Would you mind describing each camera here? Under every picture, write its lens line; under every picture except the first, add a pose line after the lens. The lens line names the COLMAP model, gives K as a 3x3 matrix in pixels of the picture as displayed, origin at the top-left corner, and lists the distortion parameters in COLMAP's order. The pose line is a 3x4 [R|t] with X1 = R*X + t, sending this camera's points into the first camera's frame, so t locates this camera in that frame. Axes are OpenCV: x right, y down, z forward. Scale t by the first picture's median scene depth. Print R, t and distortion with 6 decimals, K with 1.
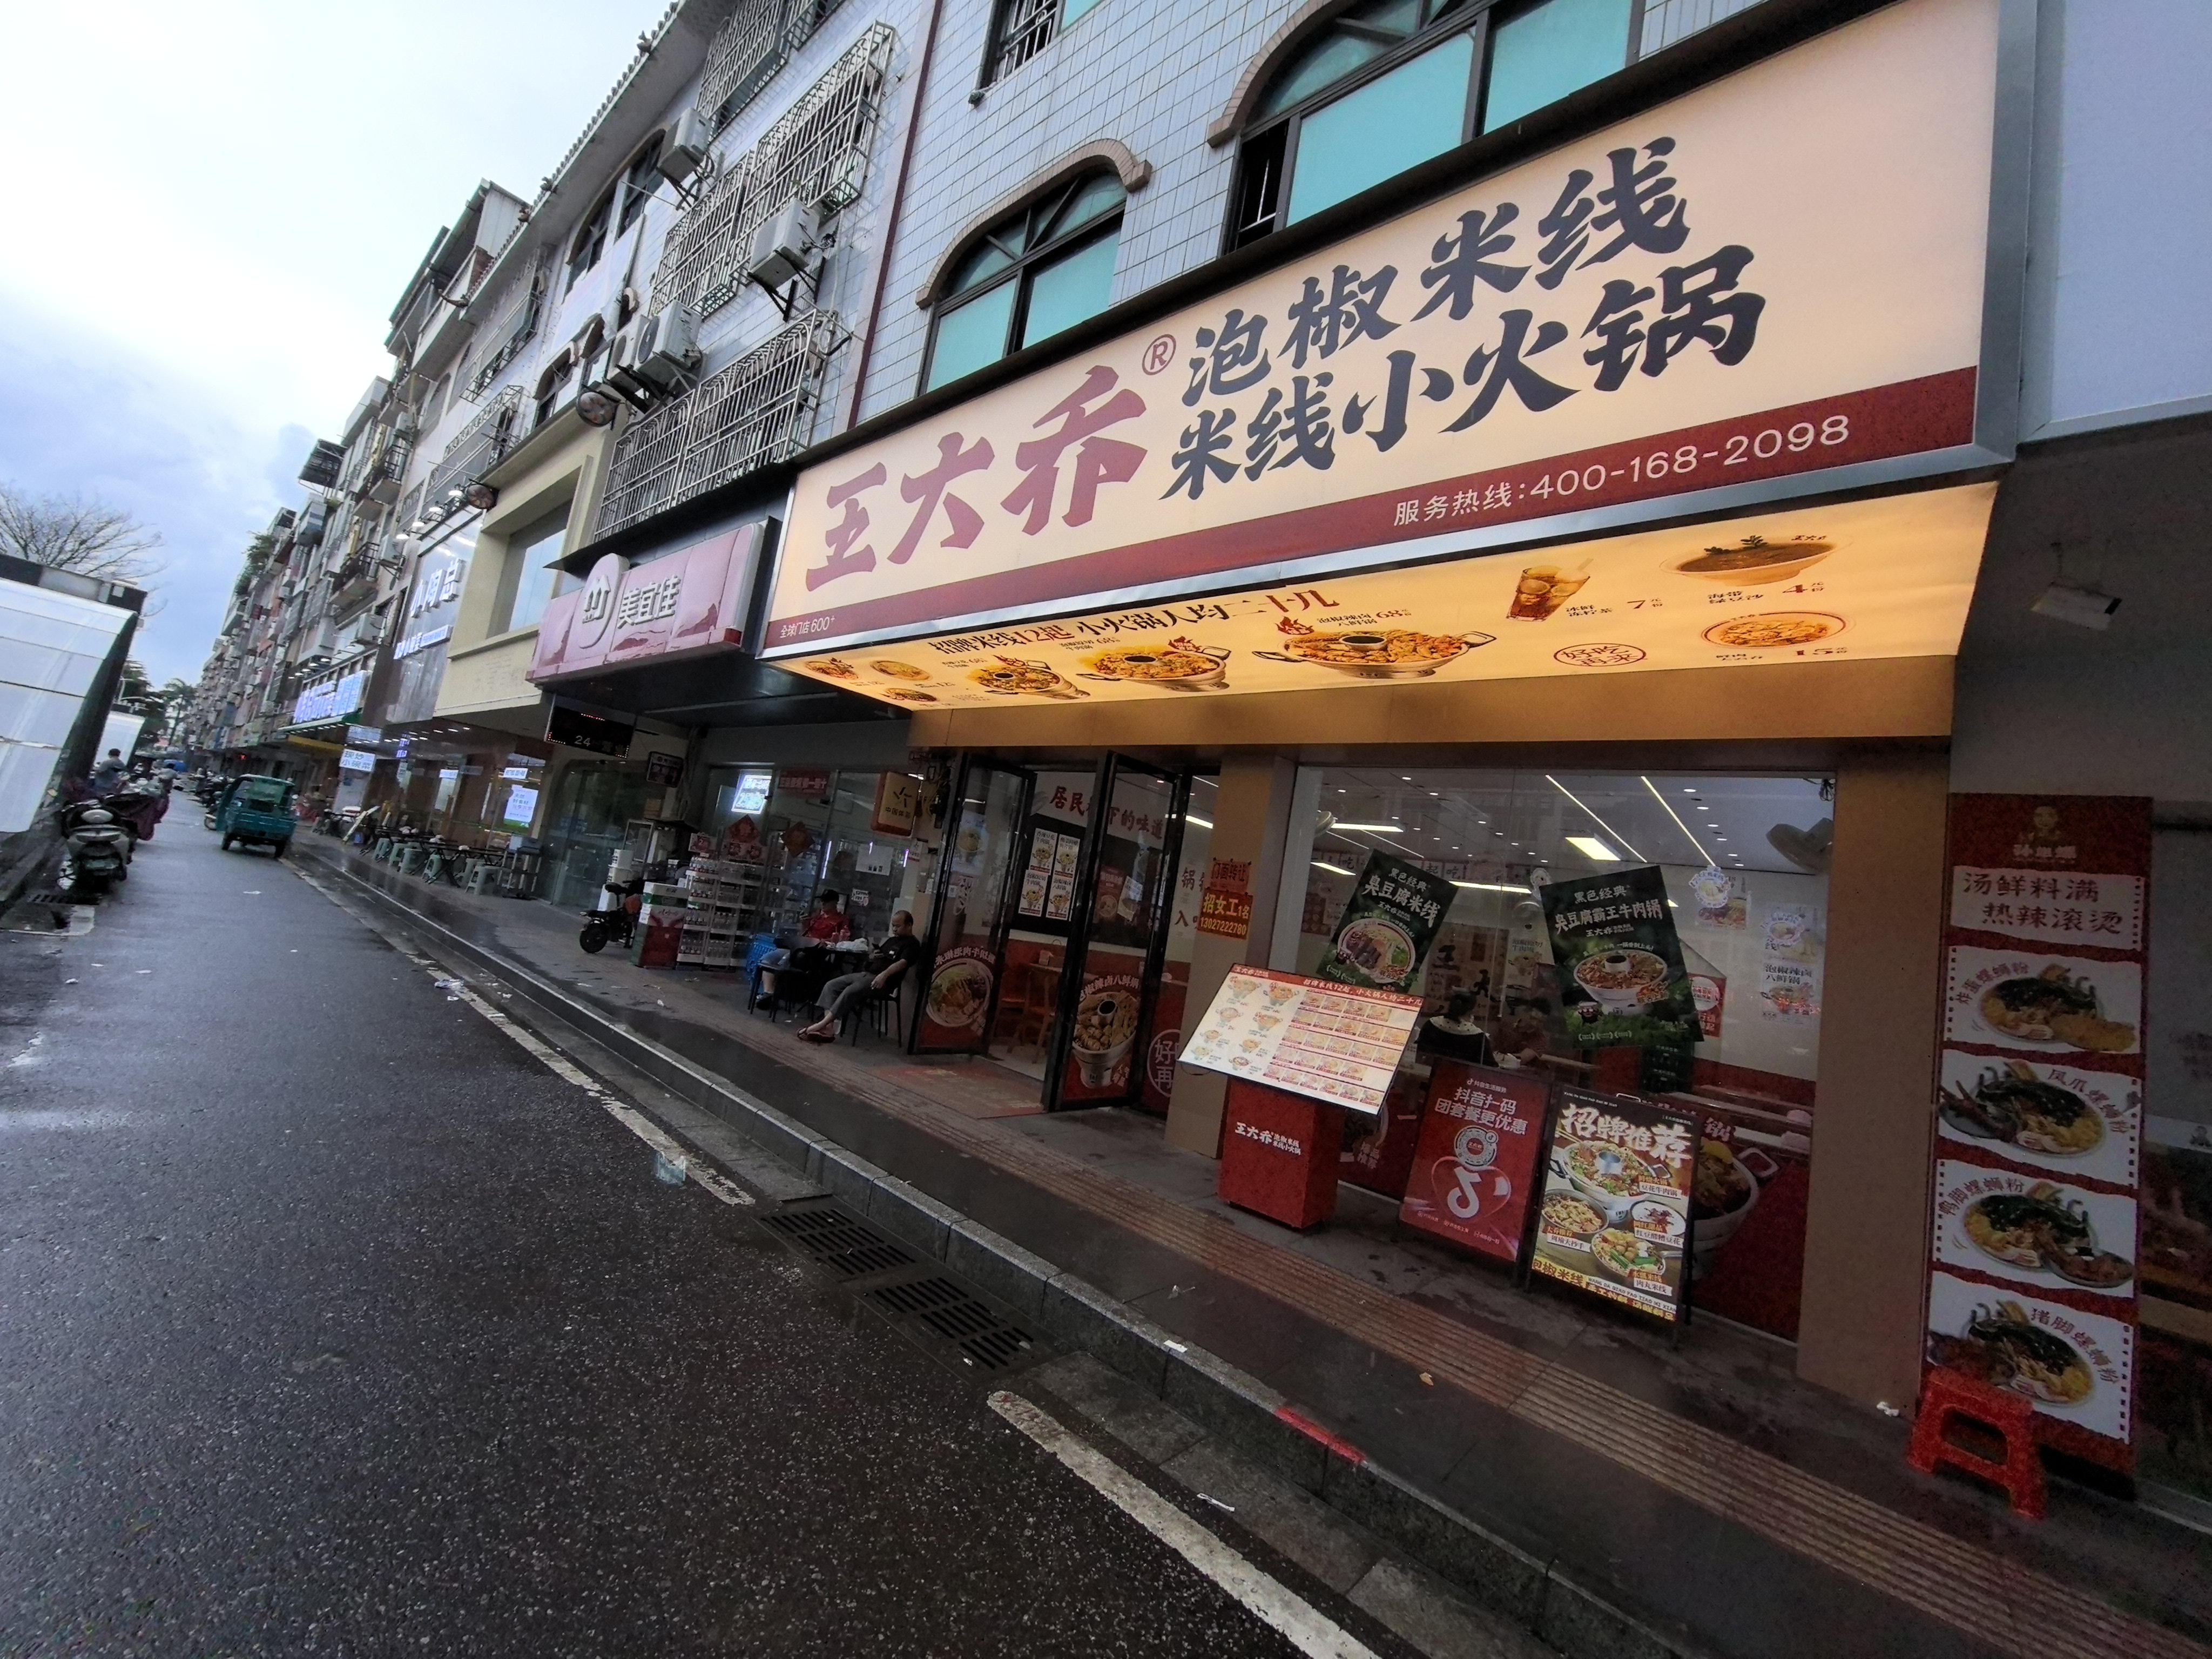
lens RADIAL K [[858.4, 0, 1120.0], [0, 858.4, 824.3], [0, 0, 1]] dist [0.003070, 0.003296]
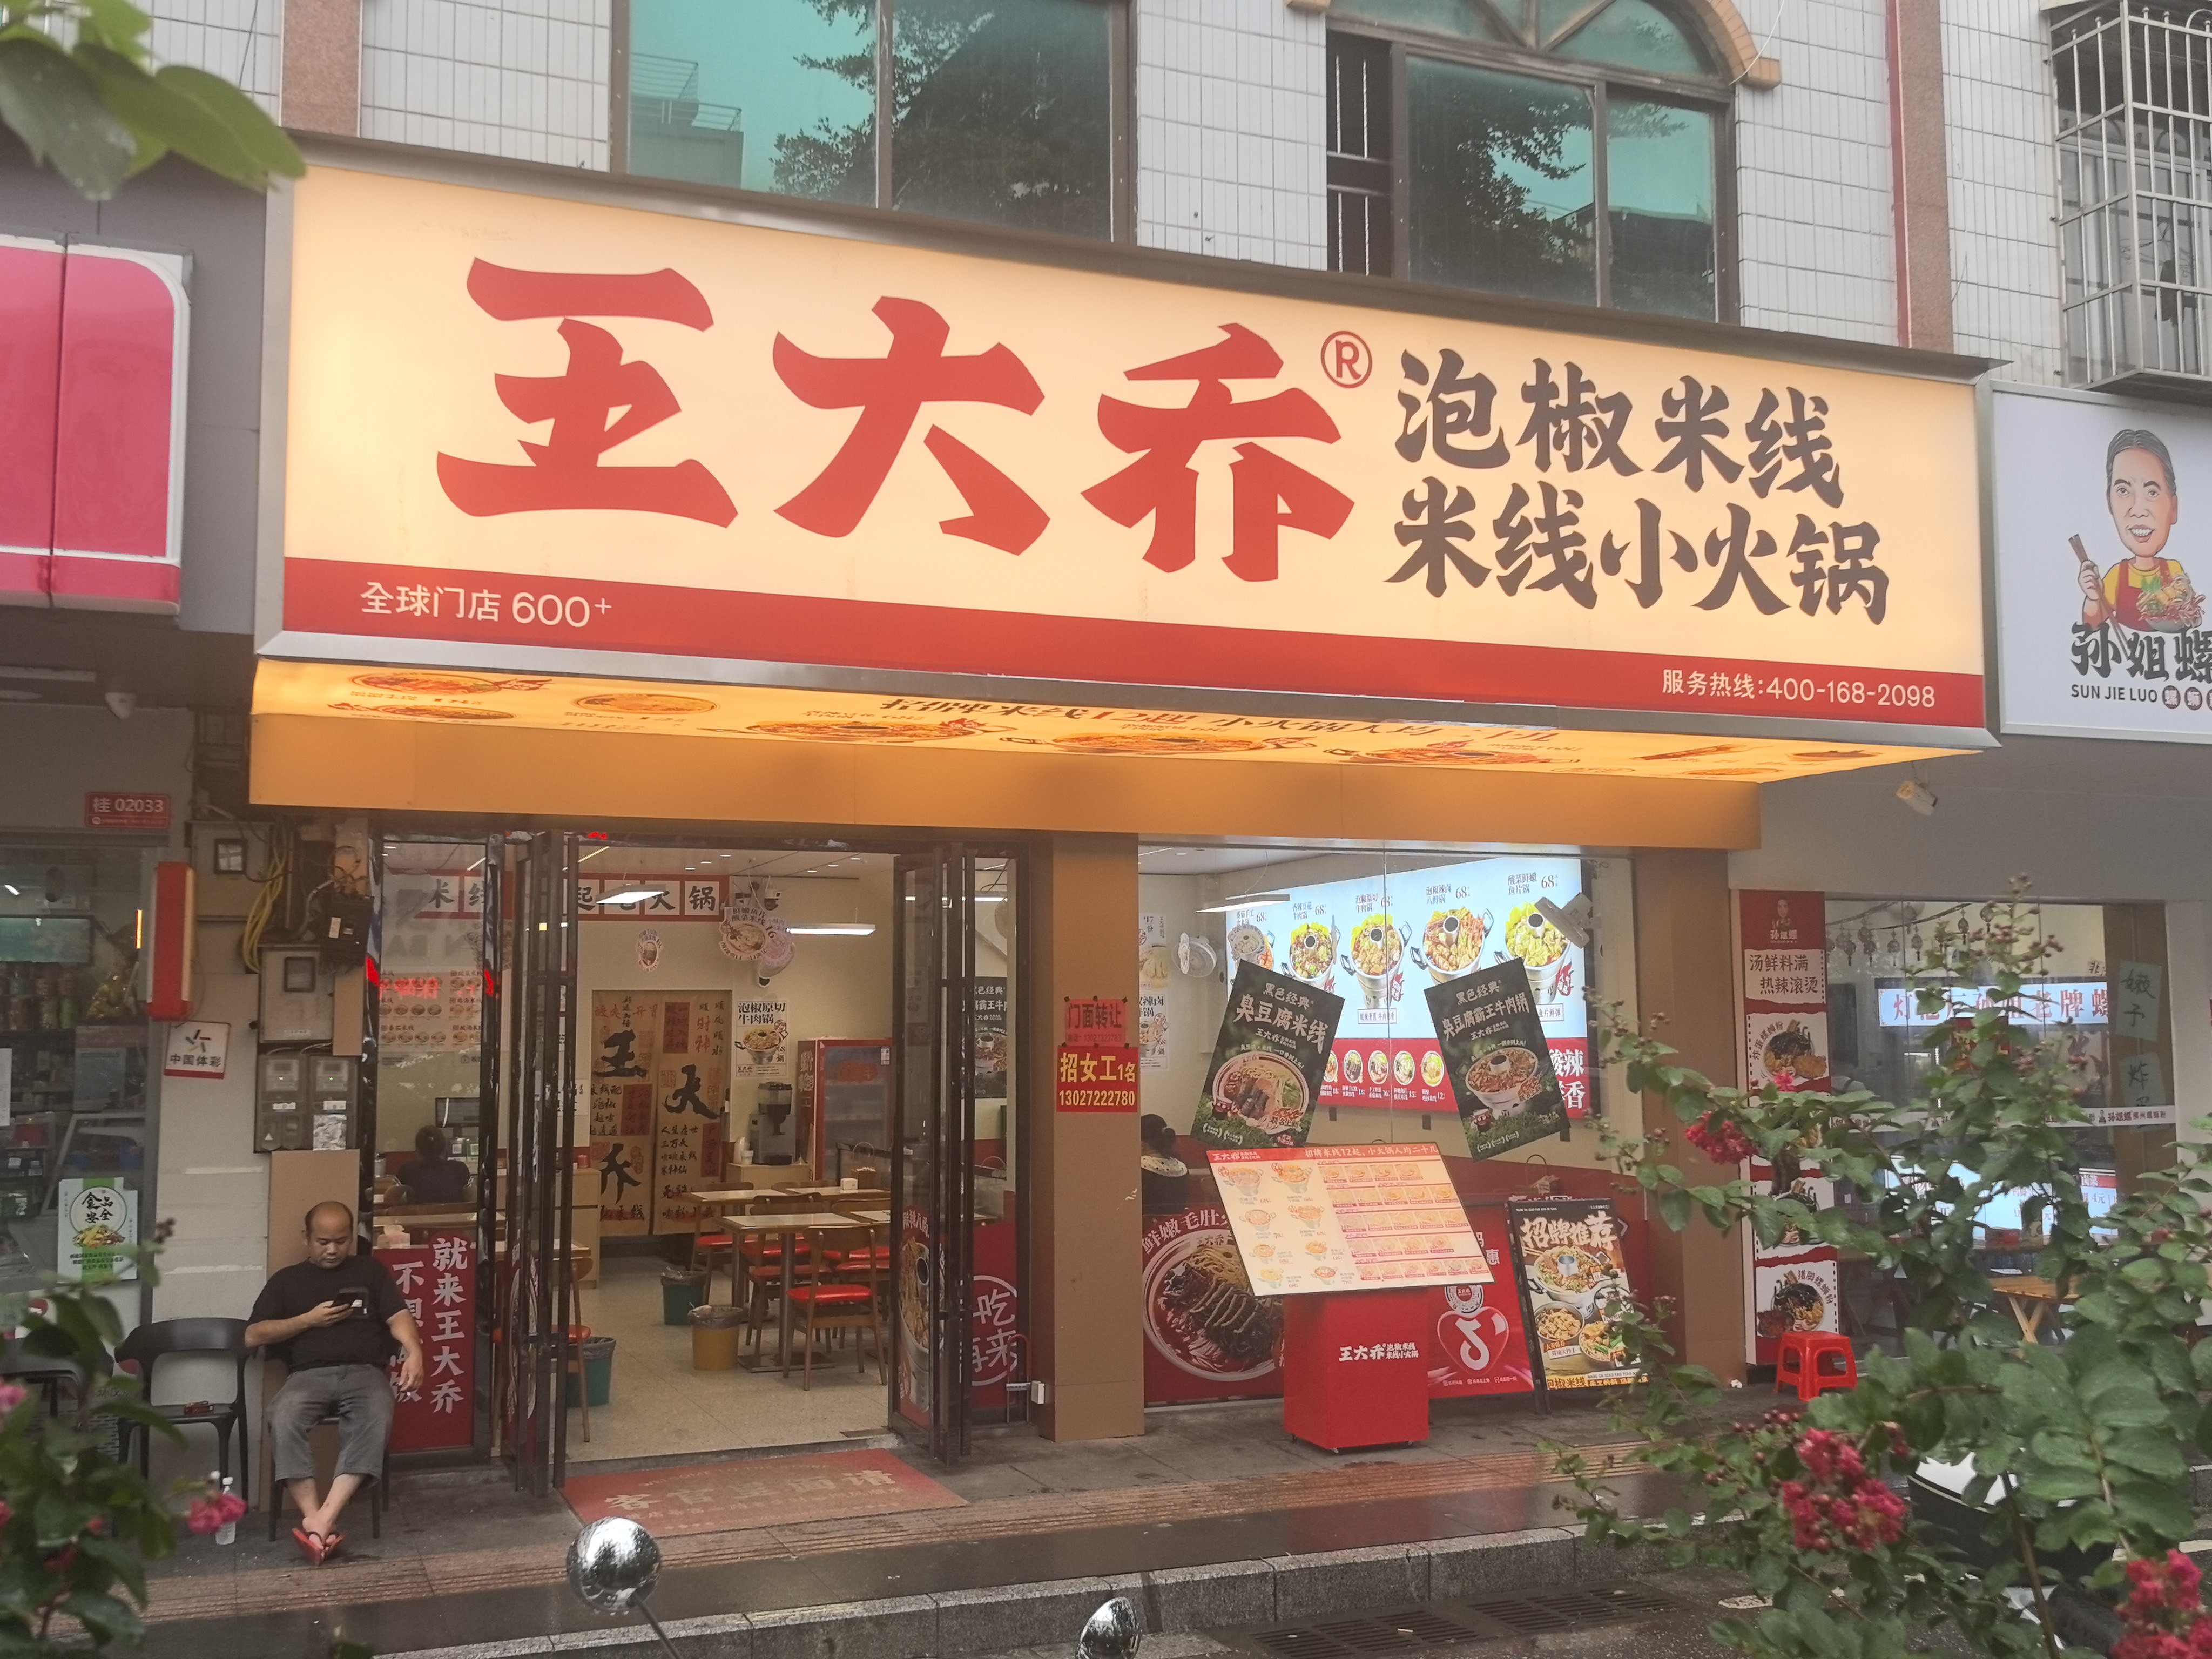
lens RADIAL K [[2170.4, 0, 1096.1], [0, 2170.4, 831.4], [0, 0, 1]] dist [0.080611, 0.000000]
pose [[0.455508, -0.088135, 0.885858, -1.846848], [-0.016620, 0.994072, 0.107448, -0.367121], [-0.890077, -0.063667, 0.451342, 0.349955]]
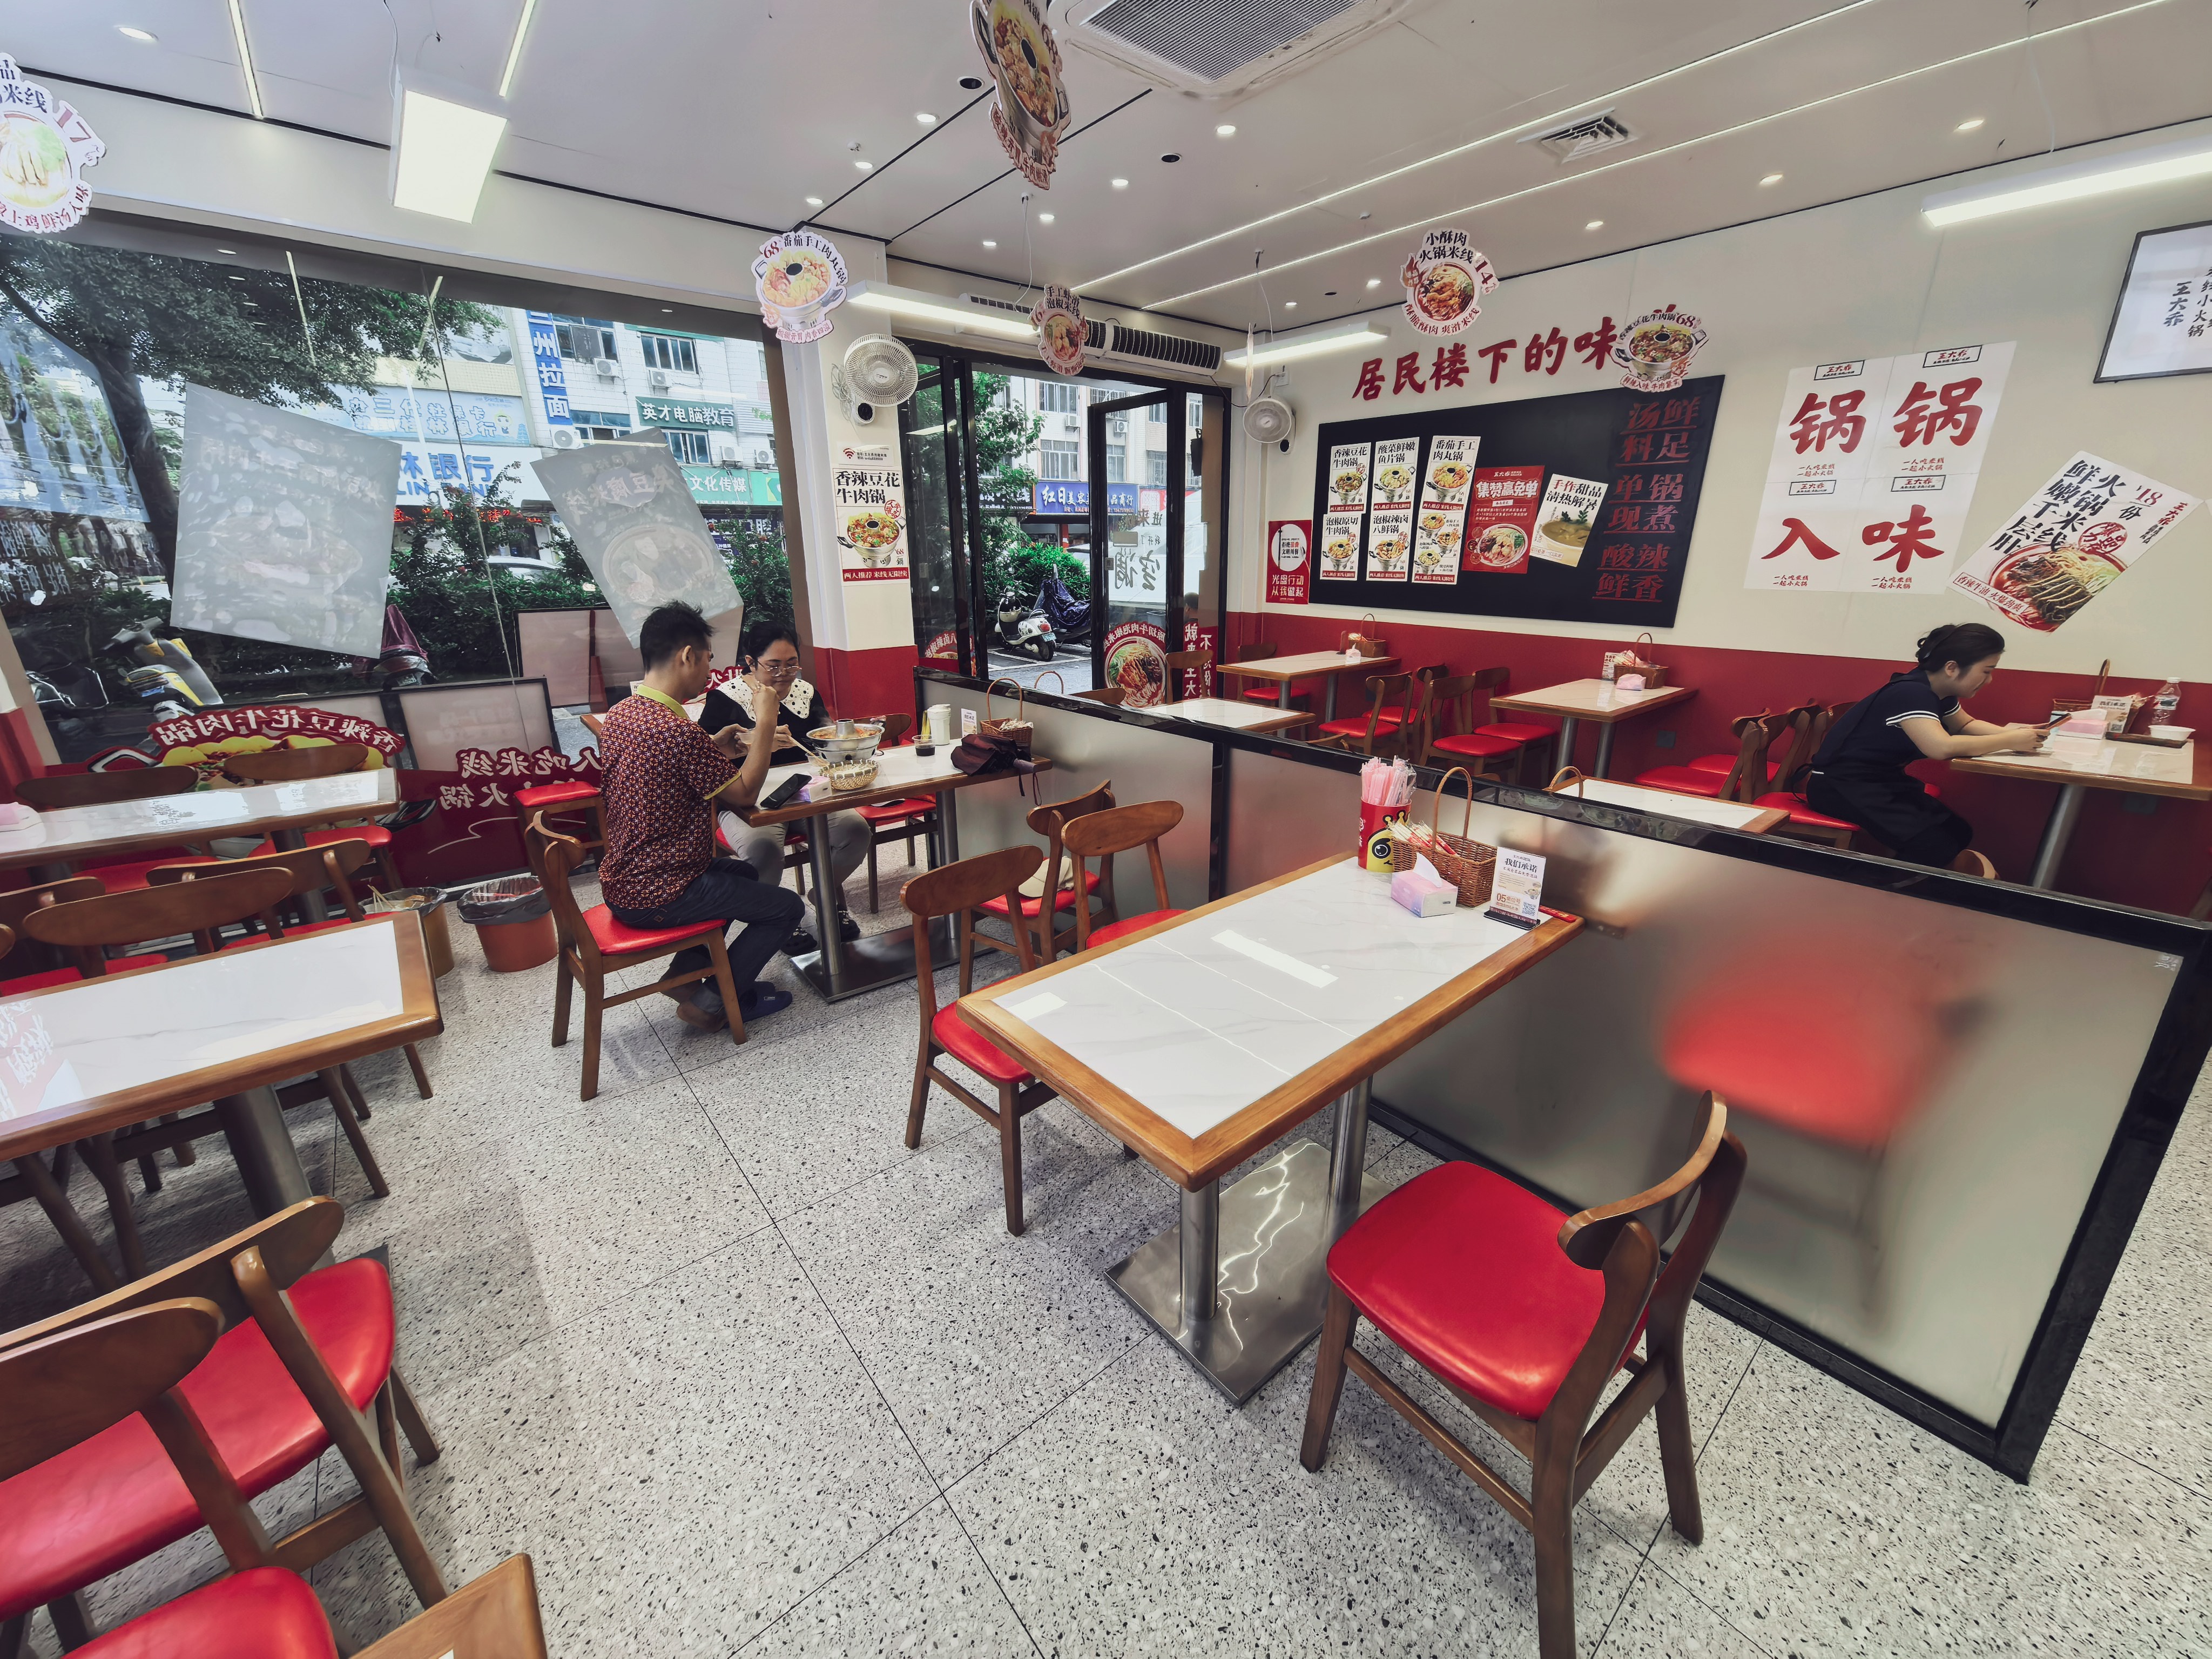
lens RADIAL K [[858.4, 0, 1108.9], [0, 858.4, 821.2], [0, 0, 1]] dist [0.003070, 0.003296]
pose [[-0.160387, 0.139828, -0.977100, 0.936505], [0.089351, 0.987908, 0.126708, 0.287974], [0.983002, -0.066982, -0.170941, 1.376771]]
